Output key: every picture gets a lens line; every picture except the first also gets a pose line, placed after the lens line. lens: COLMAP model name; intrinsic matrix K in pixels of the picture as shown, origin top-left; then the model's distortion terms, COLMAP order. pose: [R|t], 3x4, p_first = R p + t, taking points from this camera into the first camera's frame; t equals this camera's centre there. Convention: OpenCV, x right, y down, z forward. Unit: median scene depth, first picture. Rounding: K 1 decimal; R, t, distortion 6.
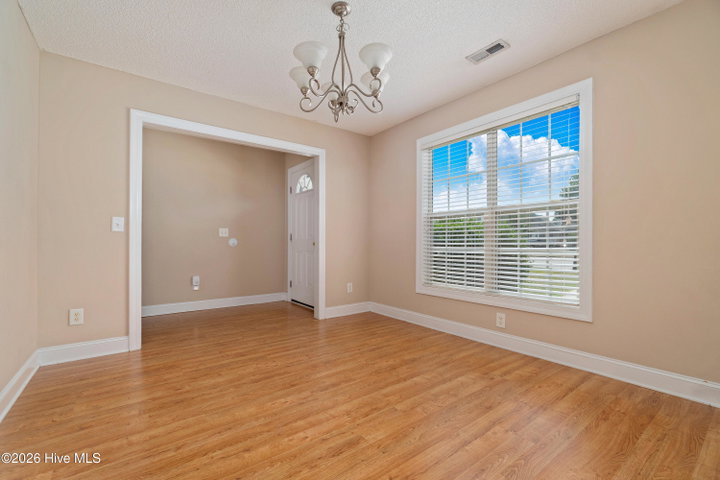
lens RADIAL K [[311.1, 0, 356.8], [0, 311.1, 243.0], [0, 0, 1]] dist [-0.008426, 0.000398]
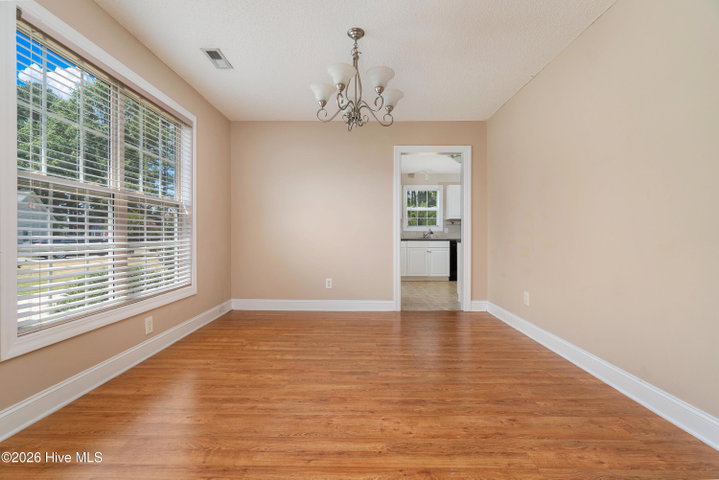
lens RADIAL K [[311.5, 0, 357.6], [0, 311.5, 237.2], [0, 0, 1]] dist [-0.004439, 0.000092]
pose [[-0.794116, -0.003913, 0.607753, -0.677174], [-0.004049, 0.999991, 0.001148, -0.001218], [-0.607752, -0.001550, -0.794125, 1.715177]]
